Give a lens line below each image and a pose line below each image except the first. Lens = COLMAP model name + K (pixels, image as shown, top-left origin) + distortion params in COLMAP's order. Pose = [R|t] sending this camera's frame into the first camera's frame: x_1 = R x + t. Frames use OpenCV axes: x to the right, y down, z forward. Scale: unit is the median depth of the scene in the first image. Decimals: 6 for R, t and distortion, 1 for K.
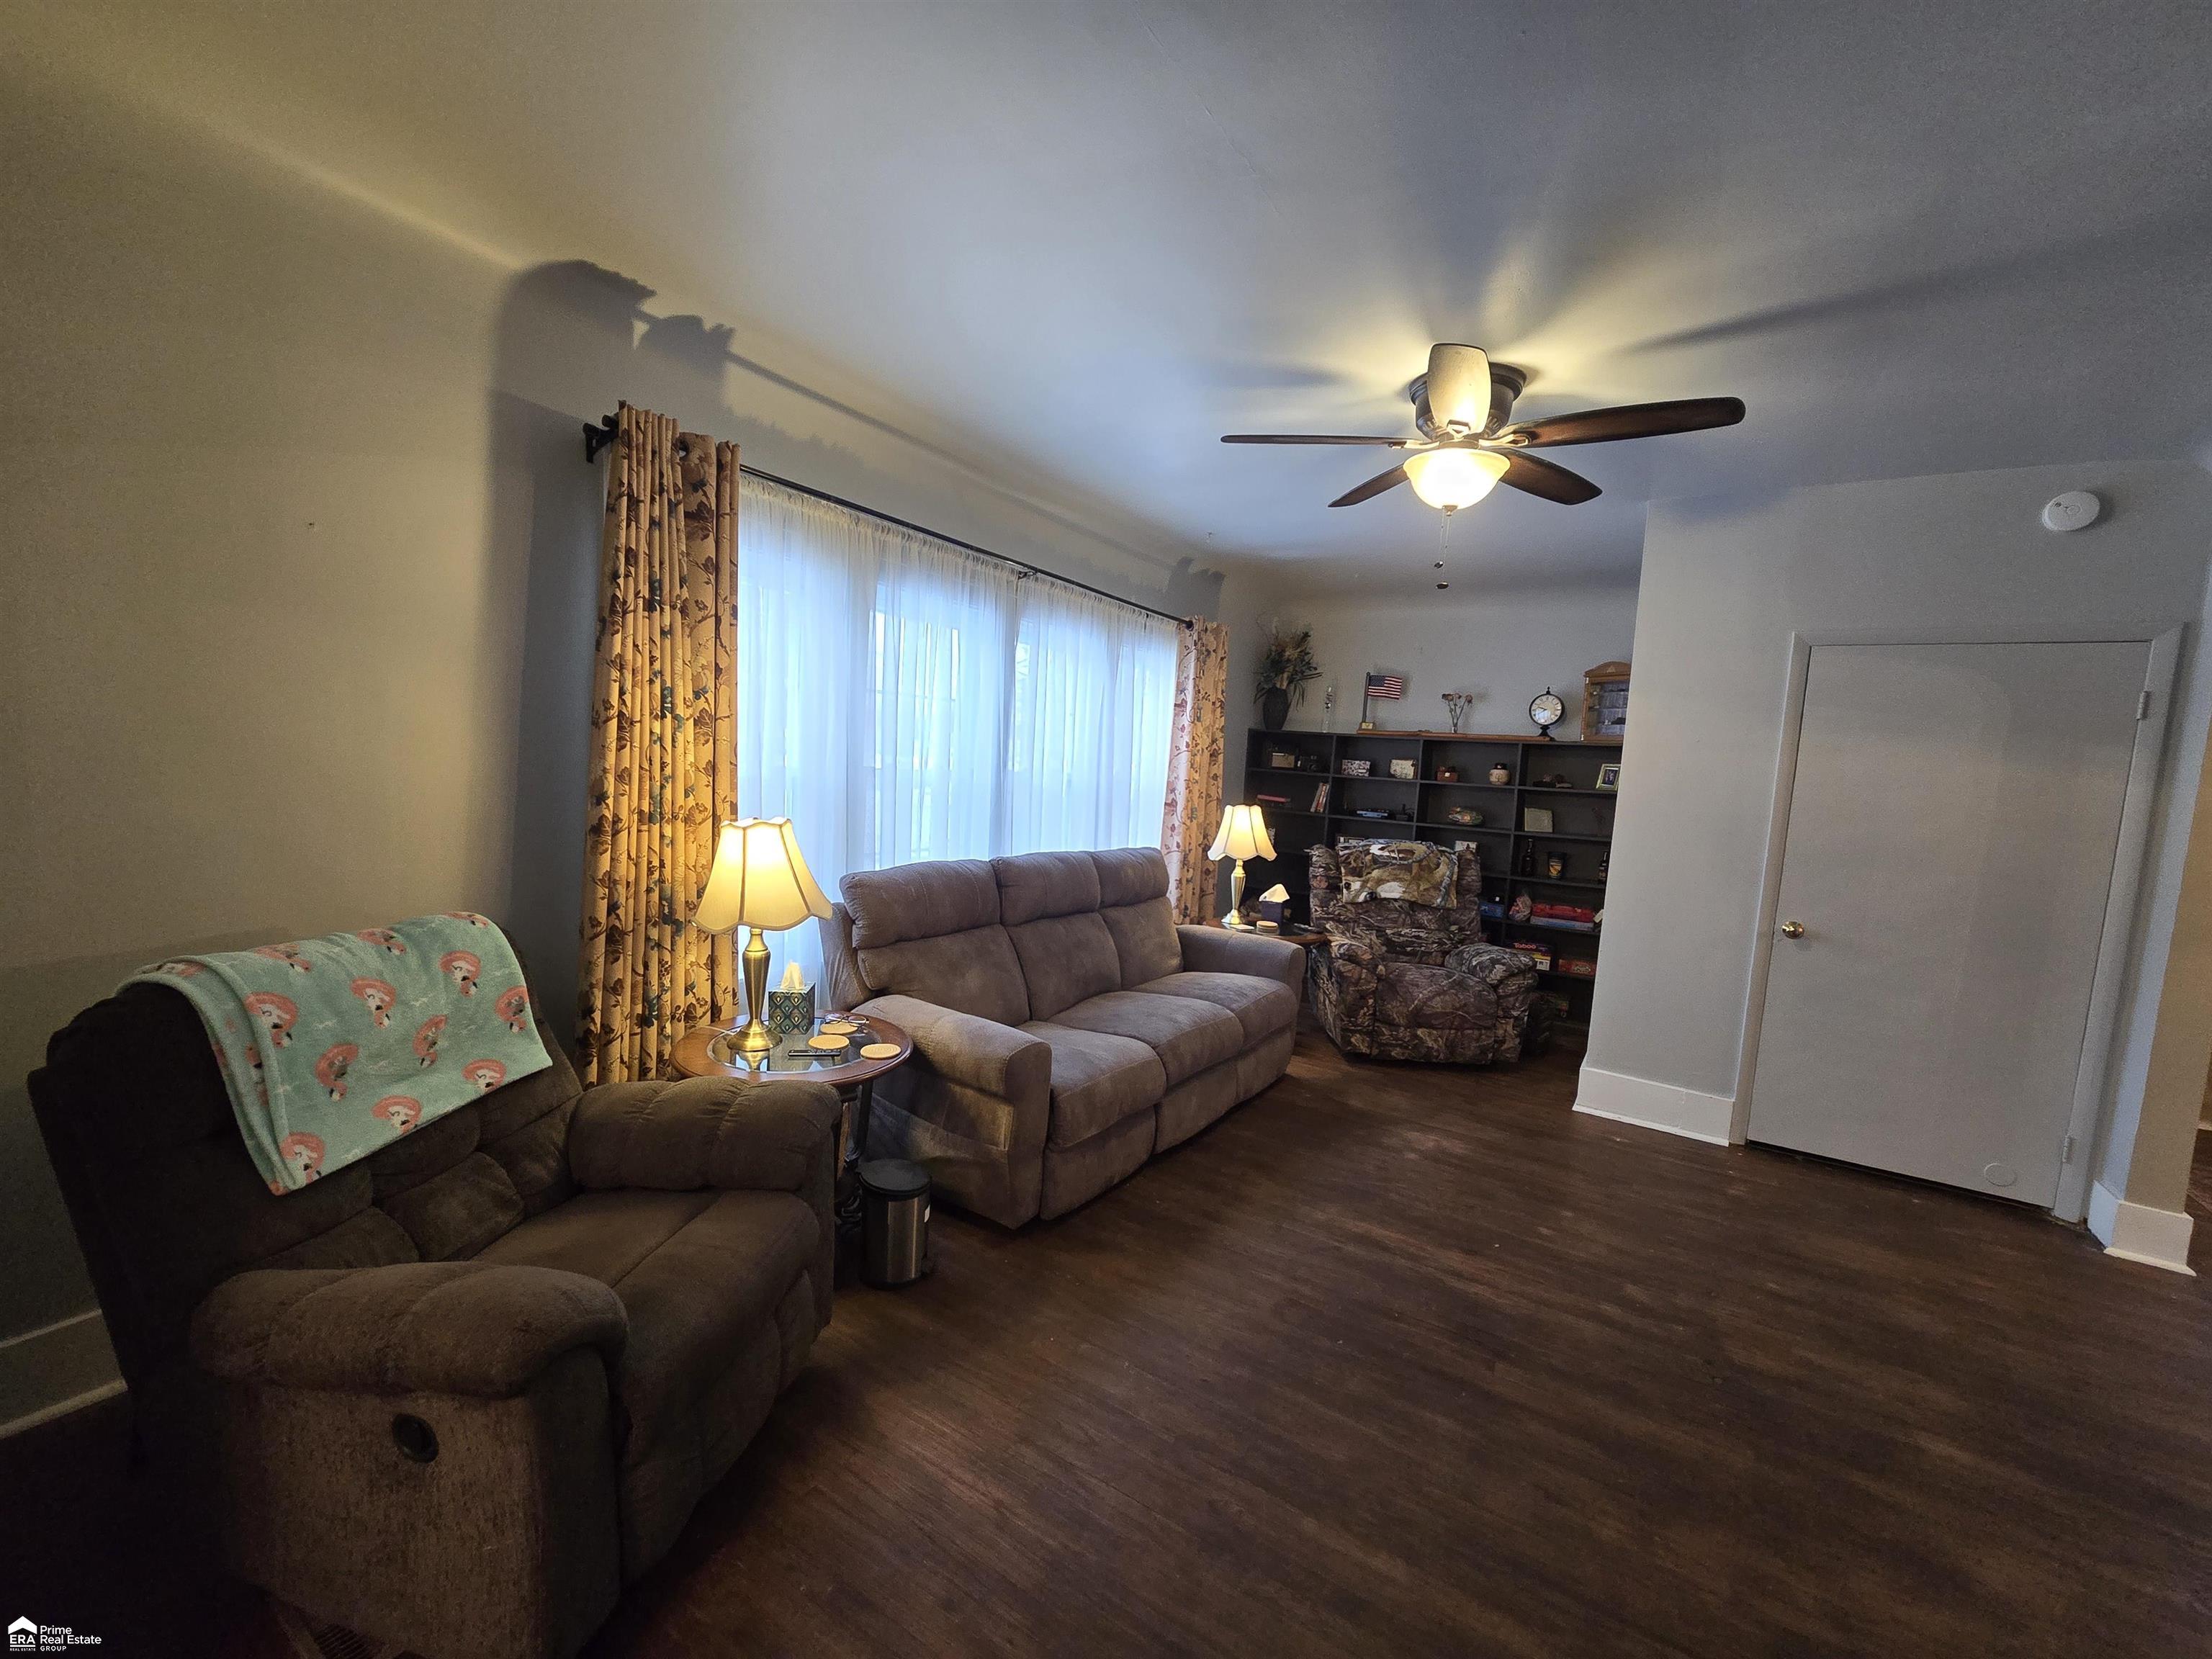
lens RADIAL K [[904.8, 0, 1097.2], [0, 904.8, 845.2], [0, 0, 1]] dist [-0.001613, 0.000189]
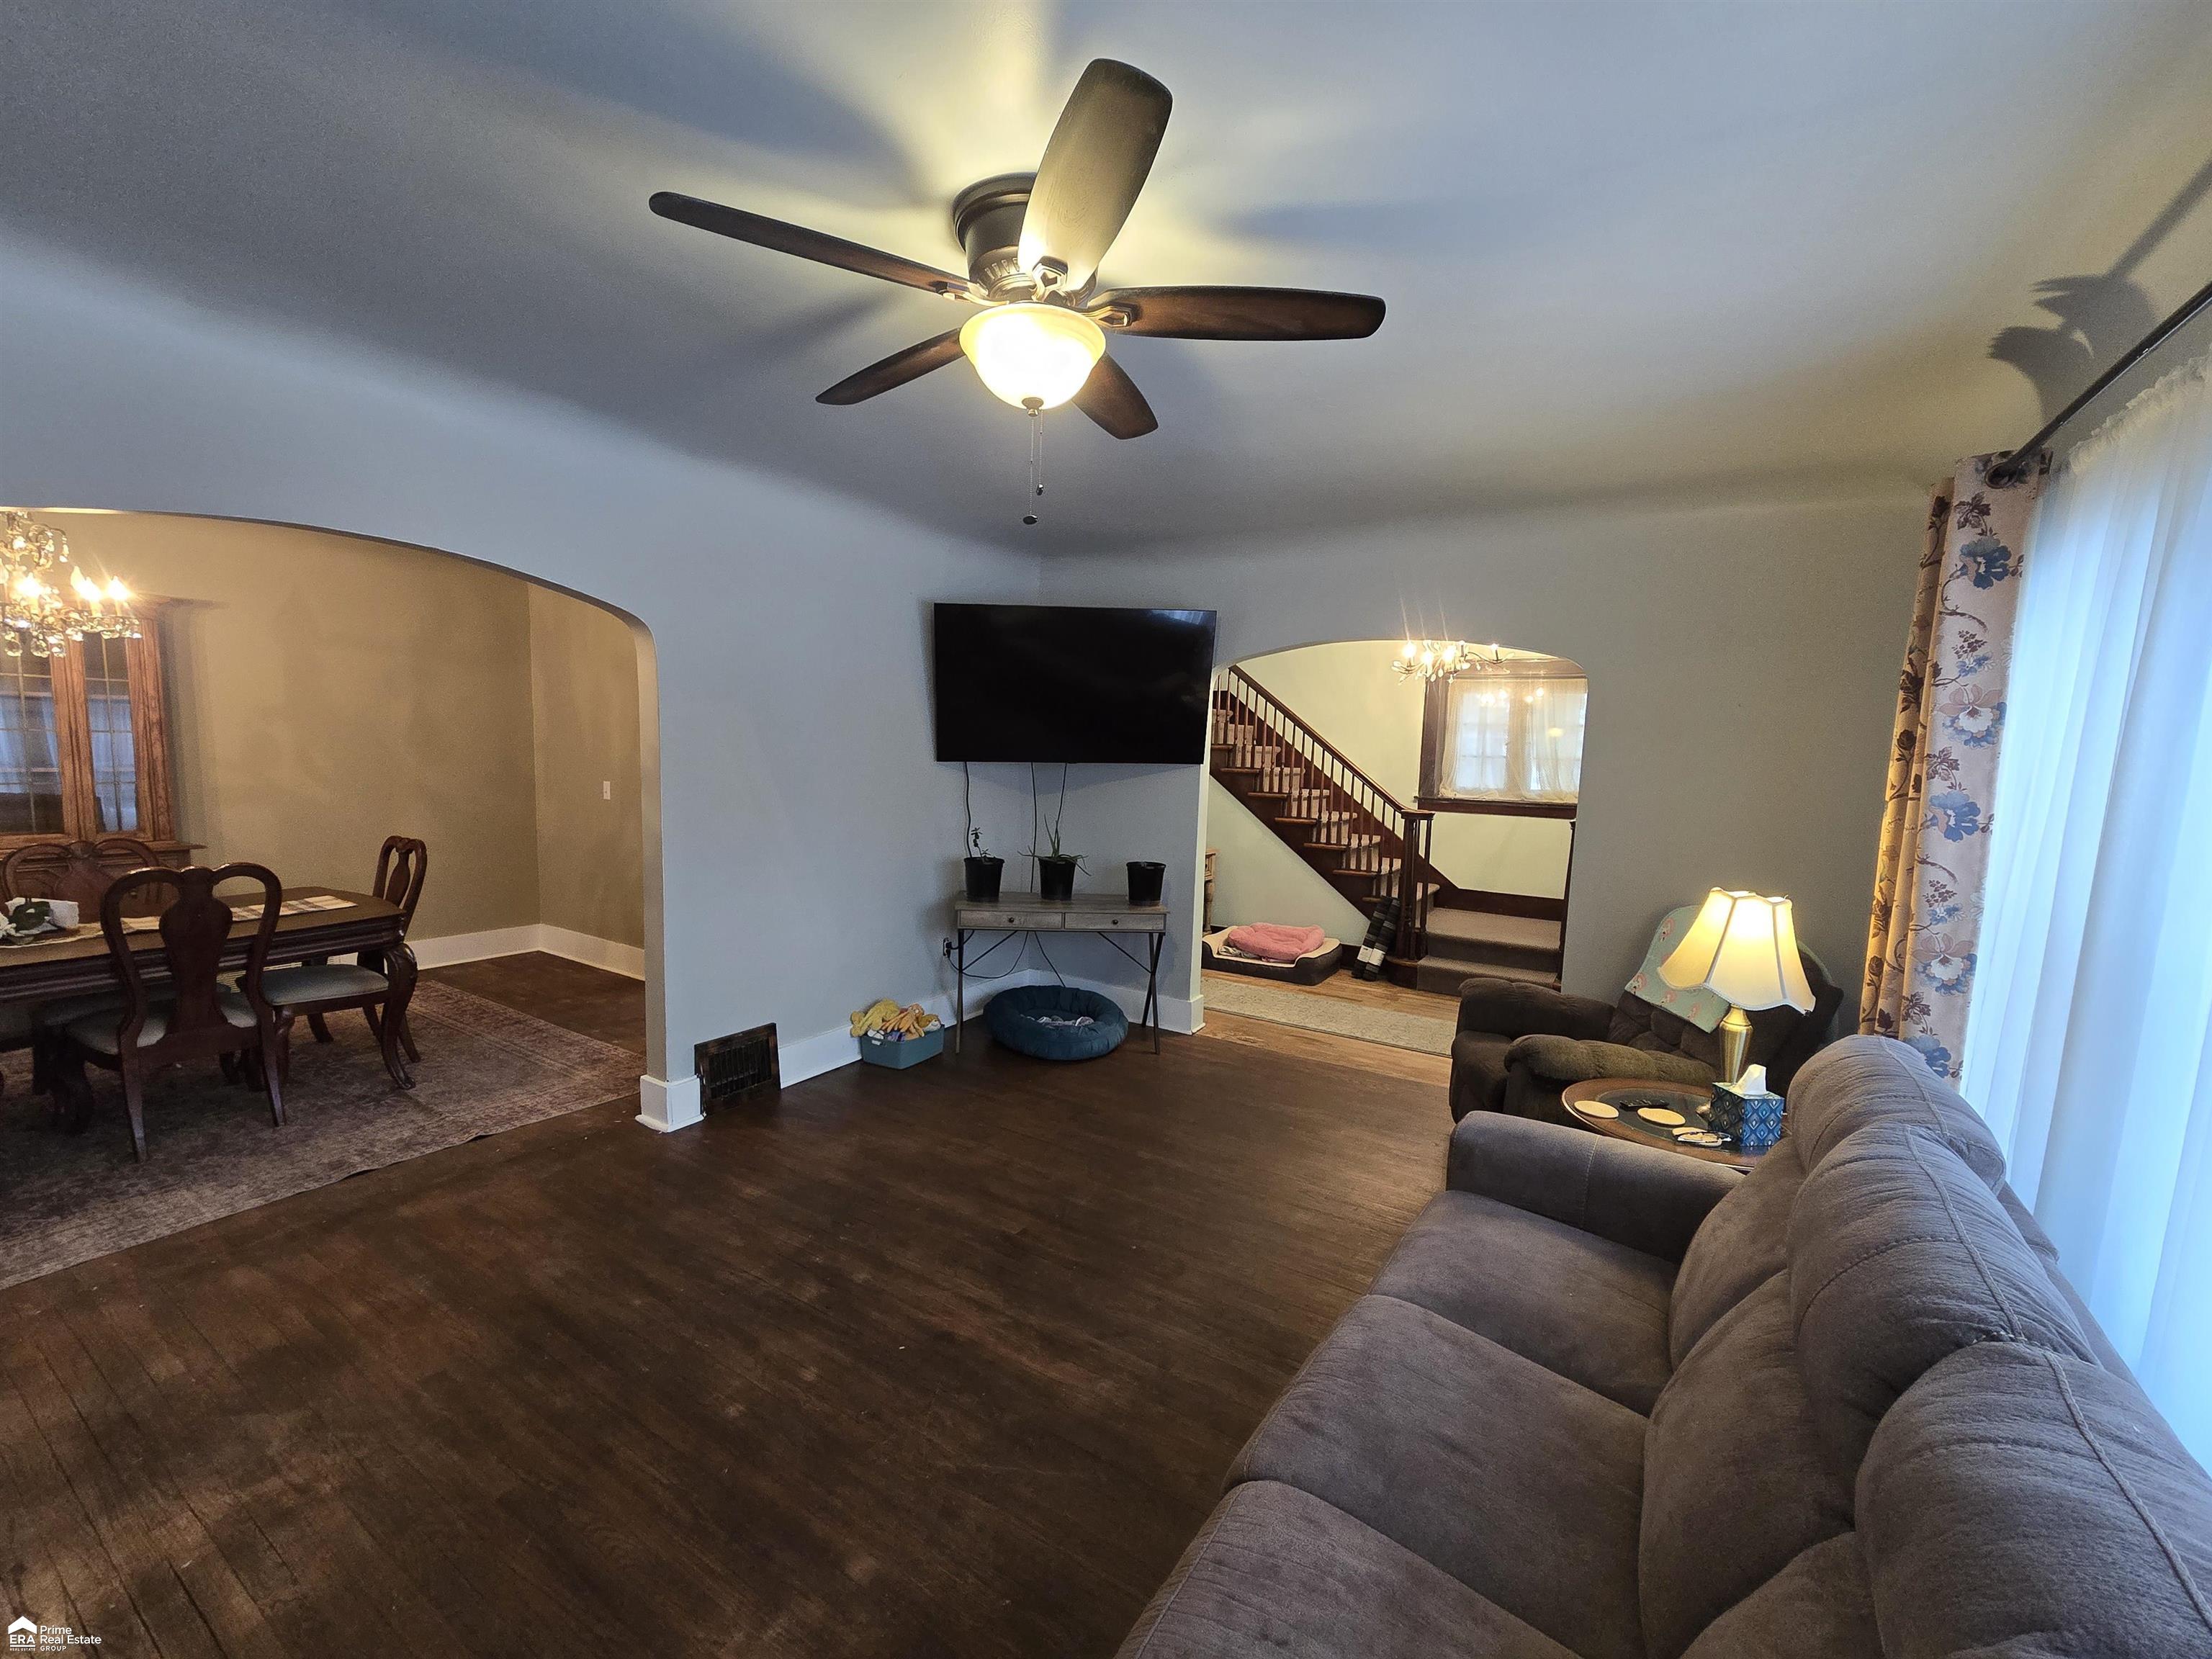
lens RADIAL K [[904.8, 0, 1097.2], [0, 904.8, 845.2], [0, 0, 1]] dist [-0.001613, 0.000189]
pose [[-0.995851, -0.088506, -0.021147, 0.337523], [-0.090982, 0.972665, 0.213649, -0.207357], [0.001660, 0.214686, -0.976682, 1.793034]]
